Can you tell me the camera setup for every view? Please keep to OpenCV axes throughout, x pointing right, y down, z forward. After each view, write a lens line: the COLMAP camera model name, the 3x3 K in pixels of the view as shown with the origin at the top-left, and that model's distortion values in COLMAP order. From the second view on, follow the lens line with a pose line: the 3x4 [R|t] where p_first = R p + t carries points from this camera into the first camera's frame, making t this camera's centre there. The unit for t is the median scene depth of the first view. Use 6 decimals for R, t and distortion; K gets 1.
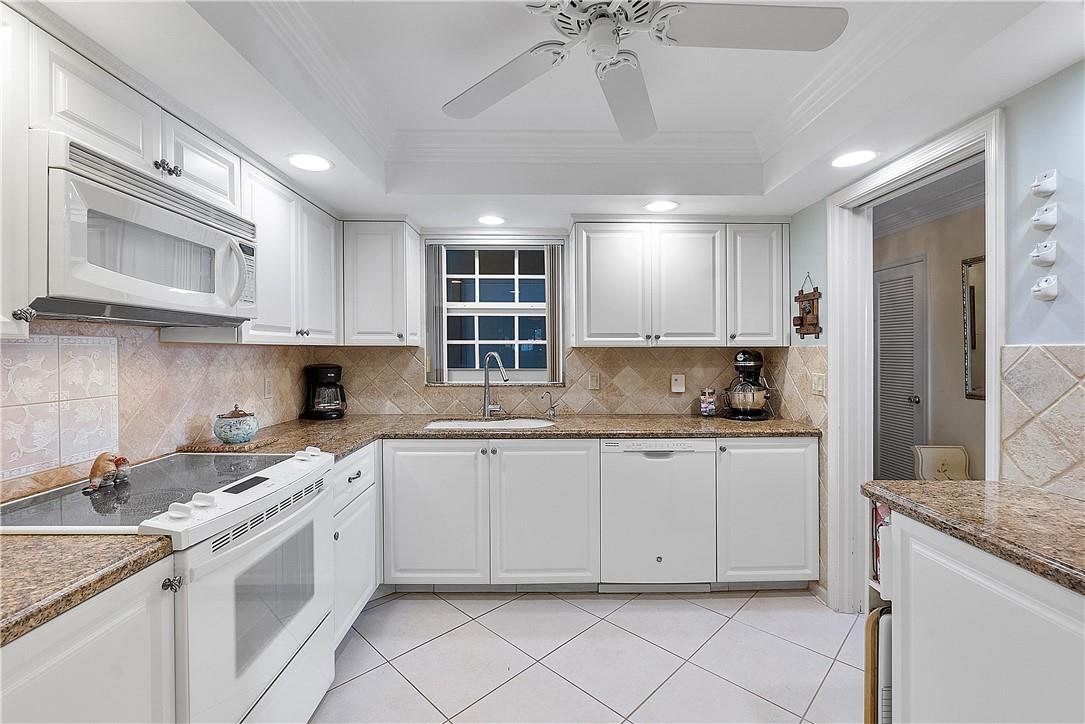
lens RADIAL K [[467.8, 0, 543.5], [0, 467.8, 363.1], [0, 0, 1]] dist [-0.008226, 0.000077]
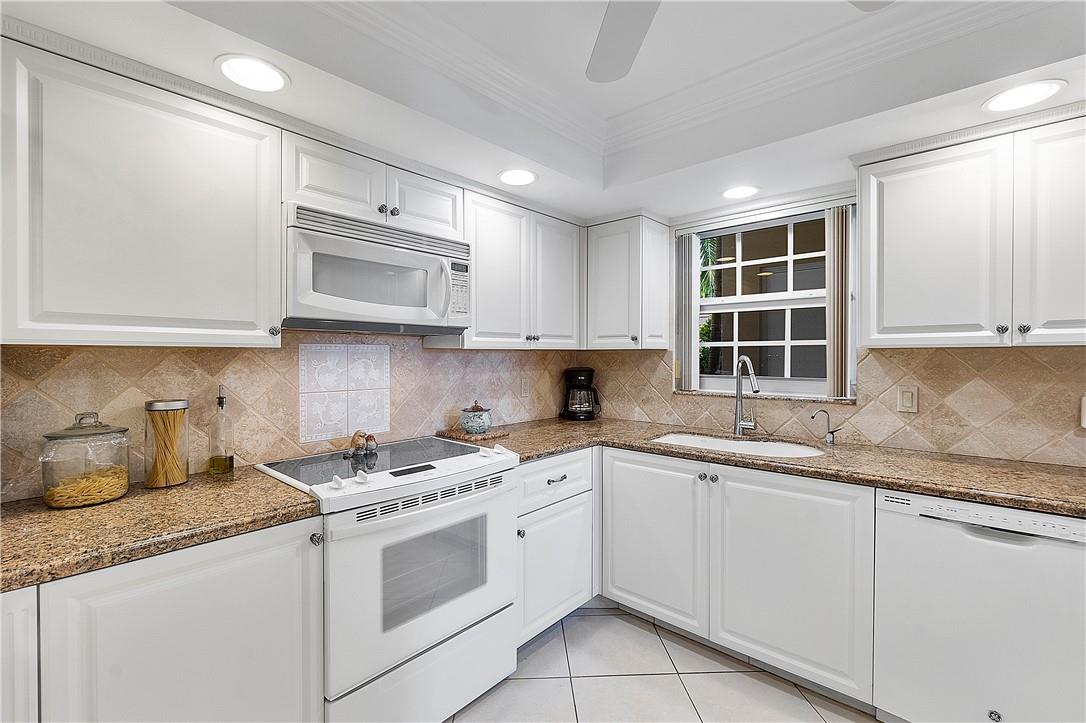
lens RADIAL K [[468.2, 0, 542.0], [0, 468.2, 369.8], [0, 0, 1]] dist [-0.008226, 0.000077]
pose [[0.736513, 0.018672, -0.676166, 0.222276], [-0.014833, 0.999824, 0.011453, -0.004188], [0.676261, 0.001594, 0.736660, 0.208318]]
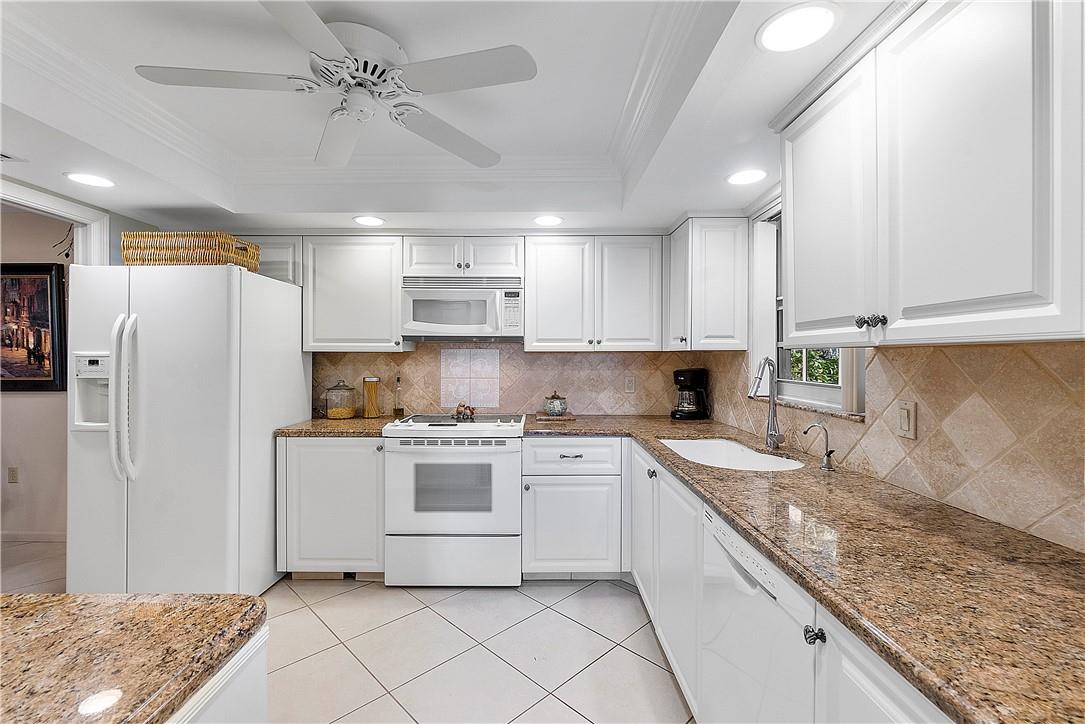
lens RADIAL K [[467.8, 0, 532.9], [0, 467.8, 366.6], [0, 0, 1]] dist [-0.008226, 0.000077]
pose [[-0.014959, 0.022473, -0.999636, 0.750950], [-0.025395, 0.999416, 0.022848, -0.020728], [0.999566, 0.025728, -0.014379, 0.811037]]
